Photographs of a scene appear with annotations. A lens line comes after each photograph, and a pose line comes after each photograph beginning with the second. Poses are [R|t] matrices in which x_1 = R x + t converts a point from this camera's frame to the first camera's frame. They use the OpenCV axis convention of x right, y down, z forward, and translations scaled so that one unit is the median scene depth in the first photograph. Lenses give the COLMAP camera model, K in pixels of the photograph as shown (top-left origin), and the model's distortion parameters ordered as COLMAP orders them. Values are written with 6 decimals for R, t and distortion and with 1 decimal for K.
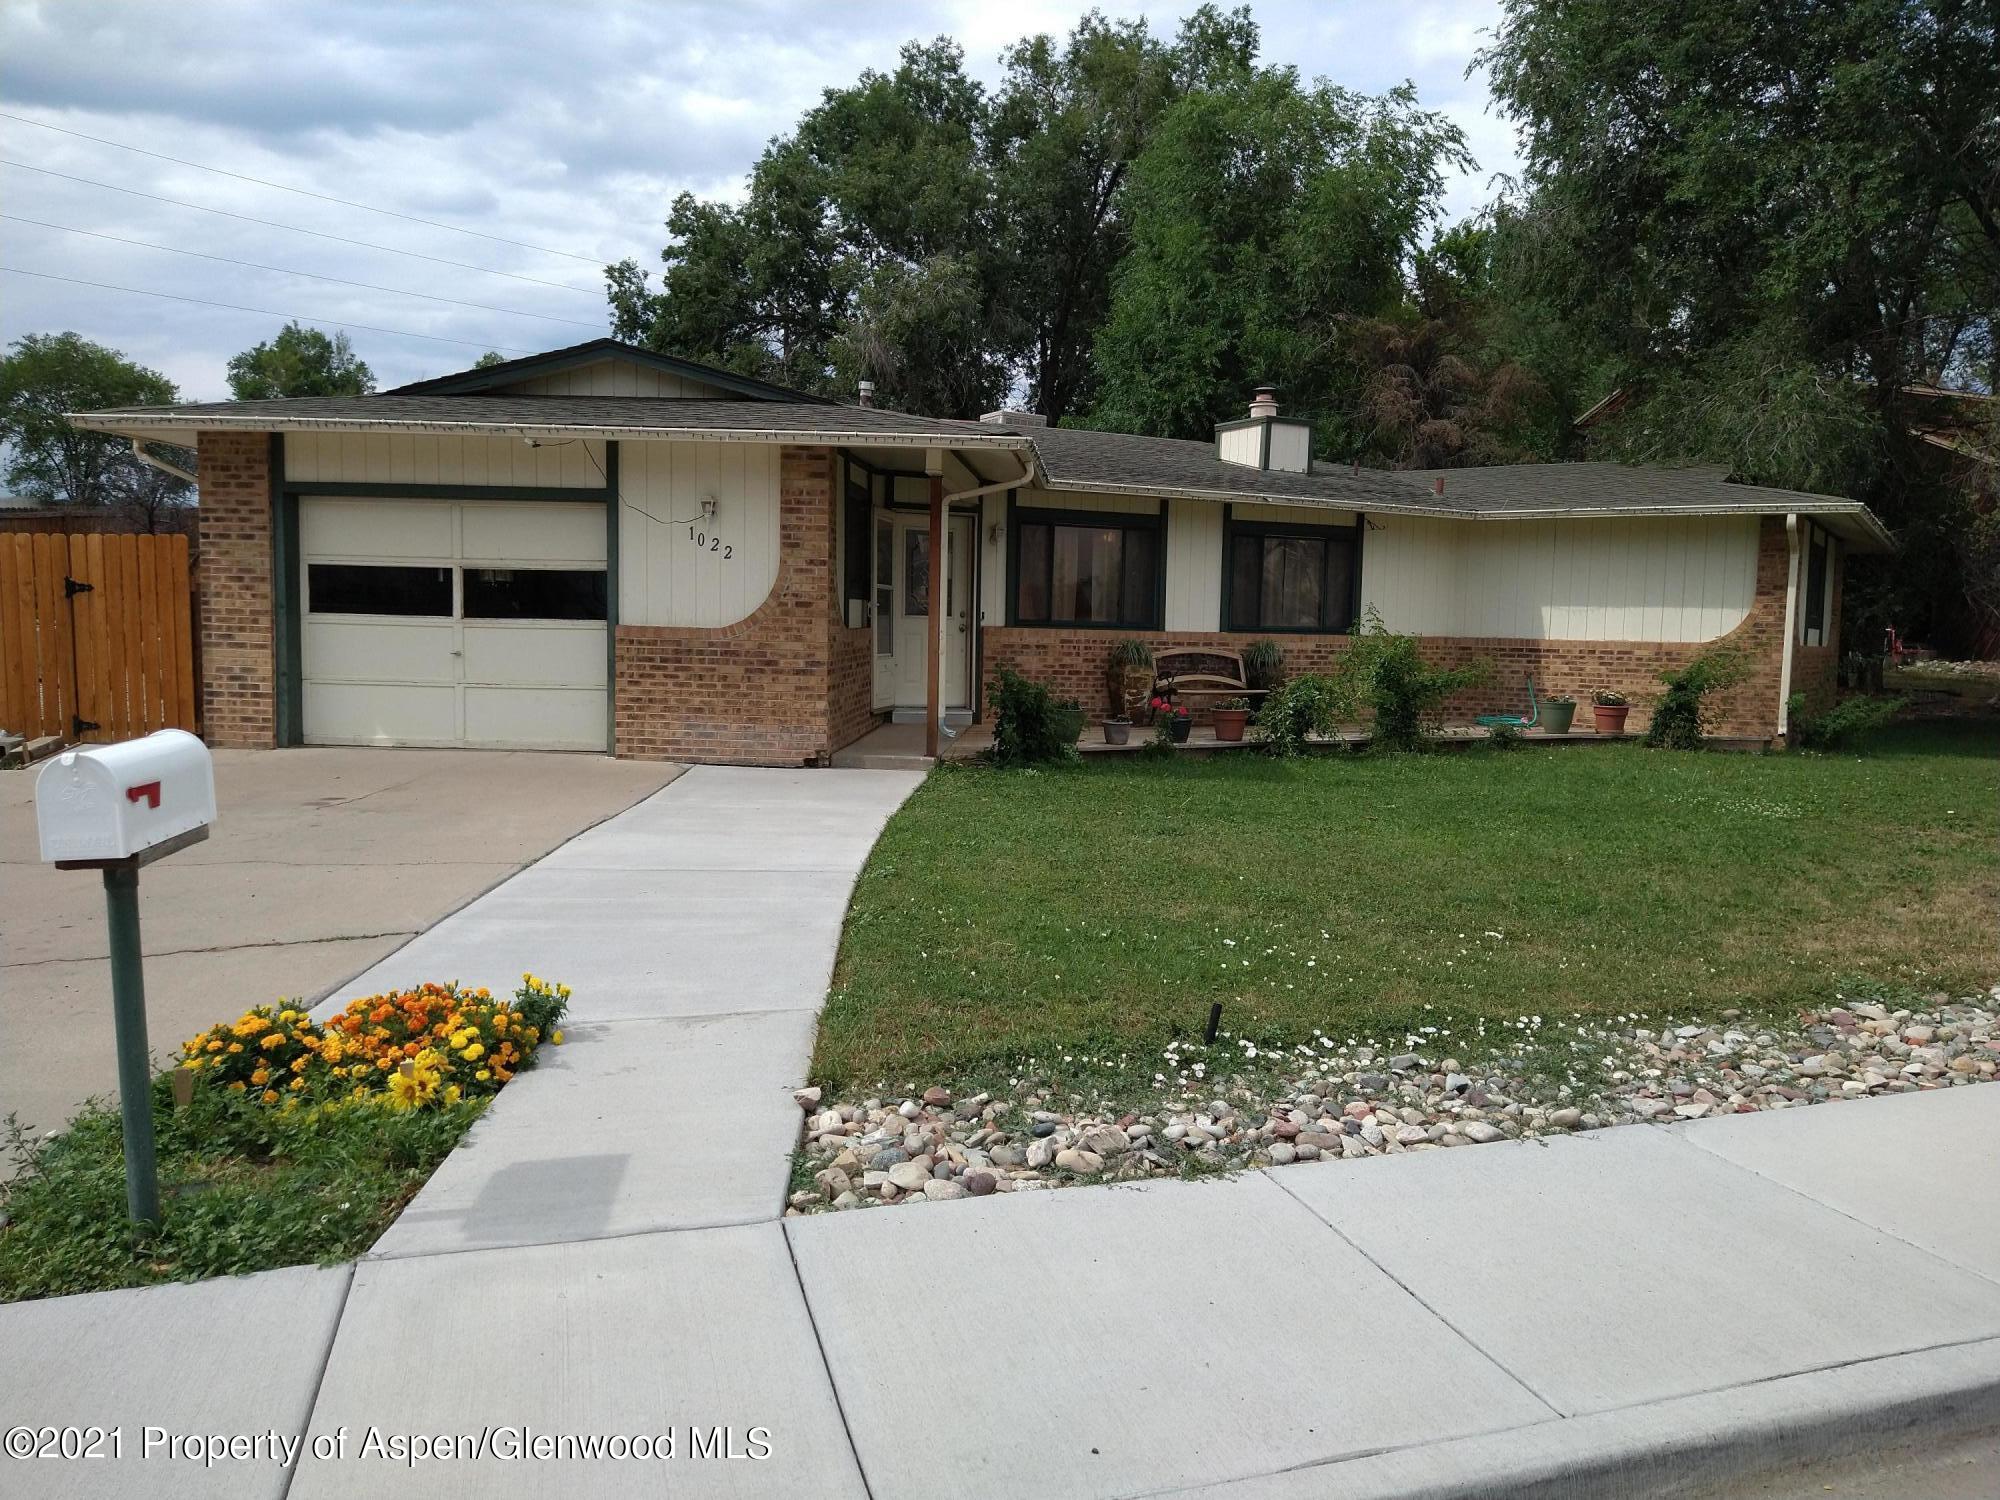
lens RADIAL K [[1467.2, 0, 993.8], [0, 1467.2, 755.5], [0, 0, 1]] dist [0.102836, -0.163944]
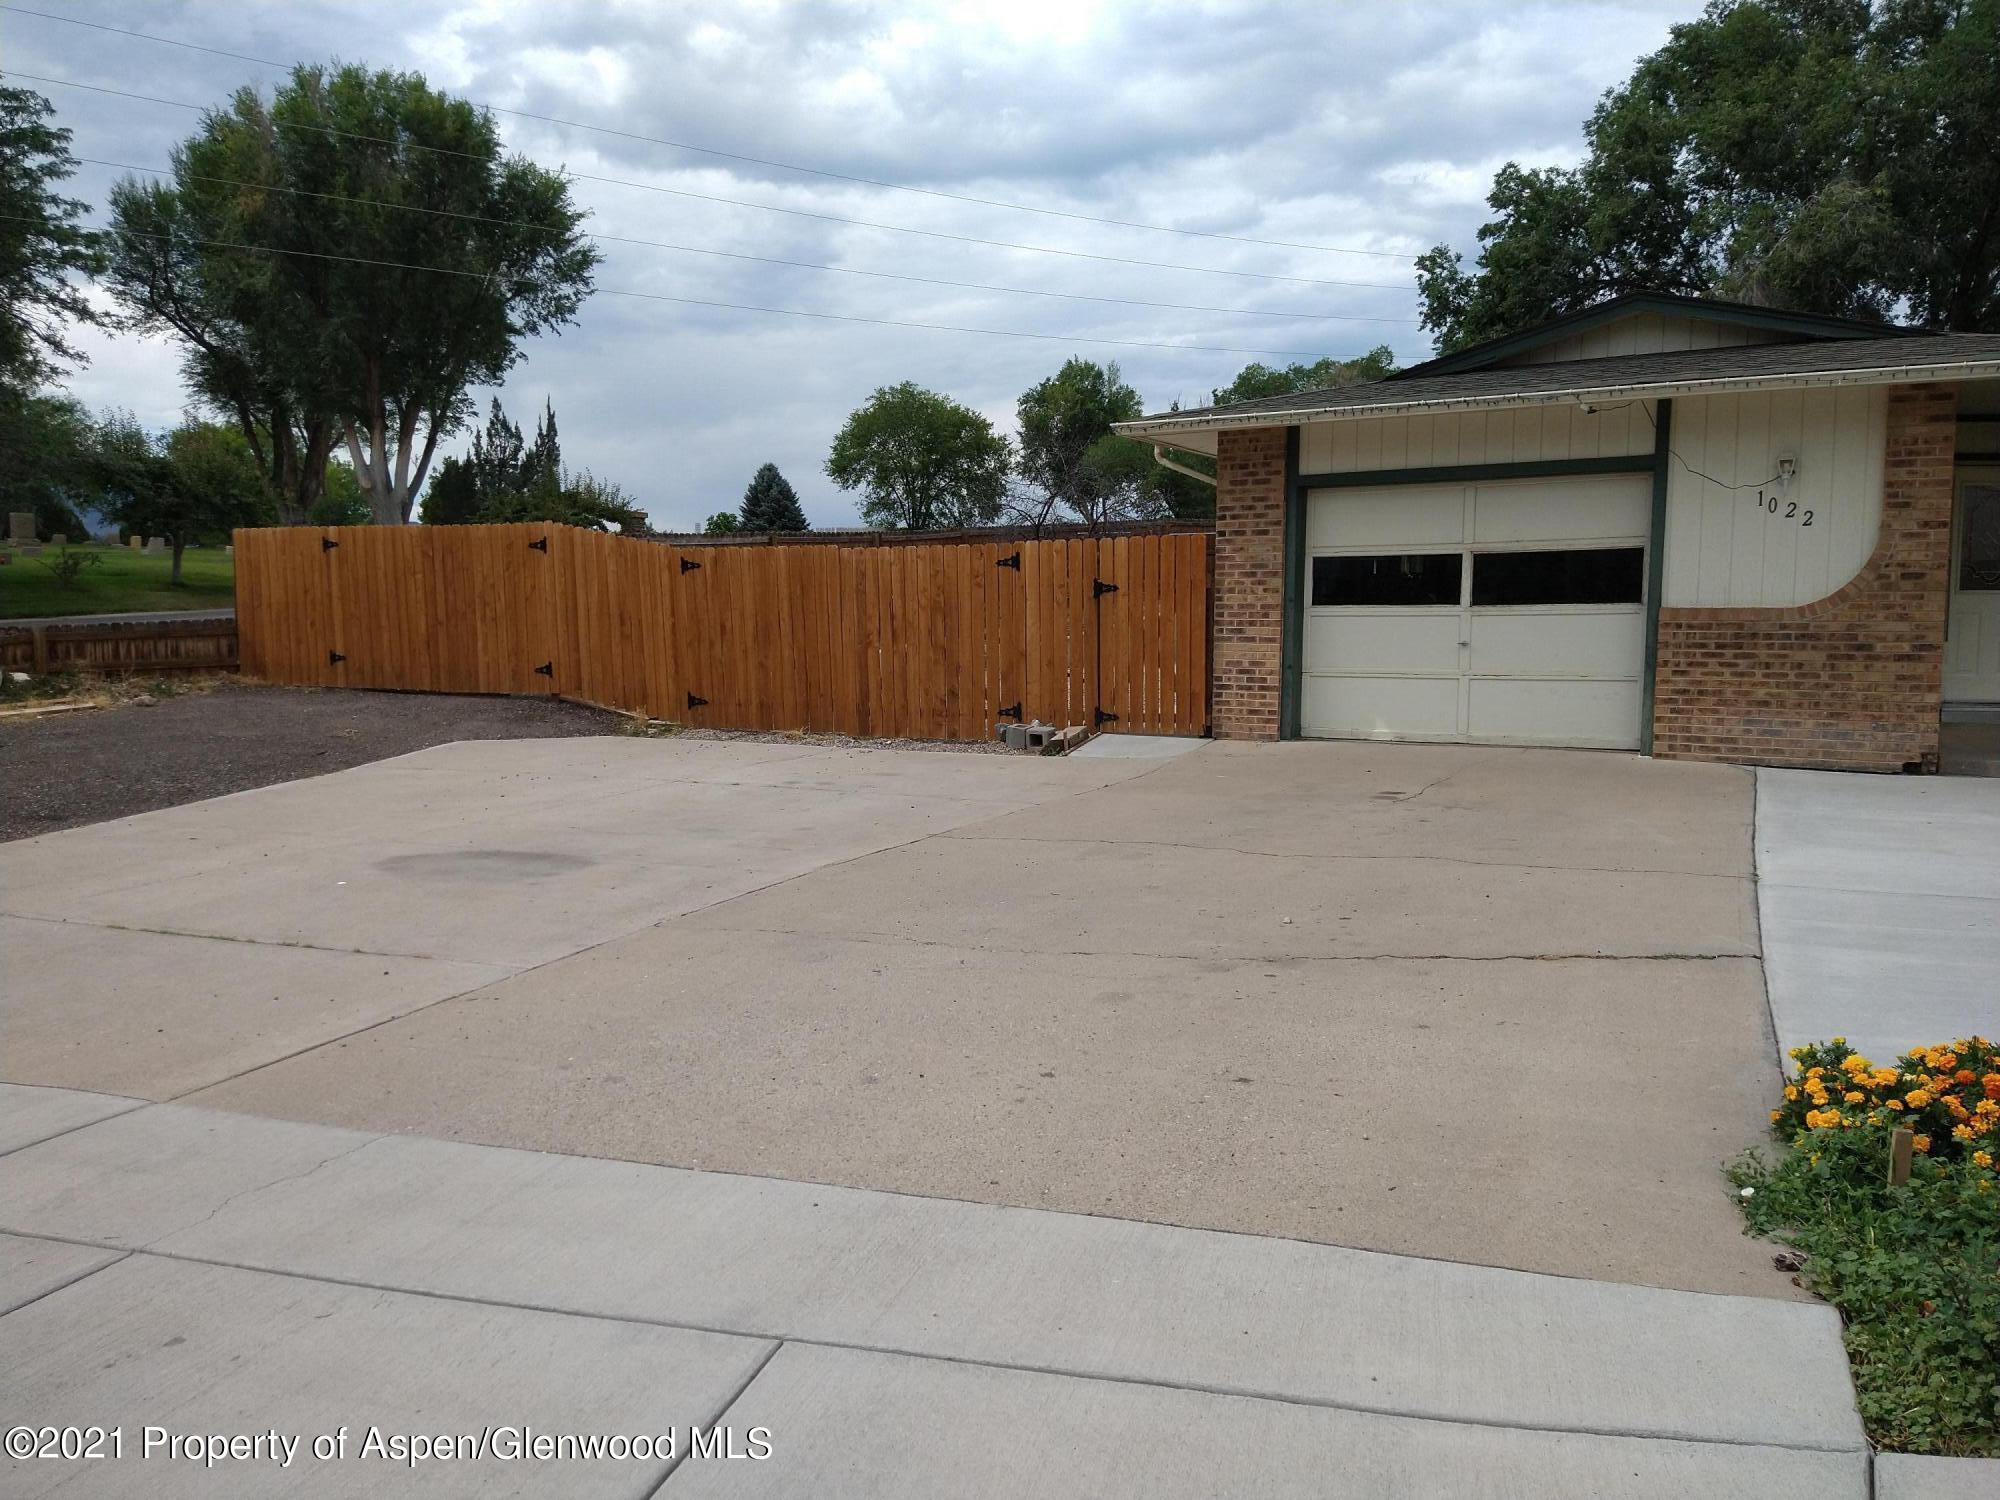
lens RADIAL K [[1467.2, 0, 993.8], [0, 1467.2, 755.5], [0, 0, 1]] dist [0.102836, -0.163944]
pose [[0.887682, 0.020721, -0.459990, -0.196433], [-0.020567, 0.999774, 0.005346, 0.004015], [0.459997, 0.004715, 0.887908, 0.021538]]
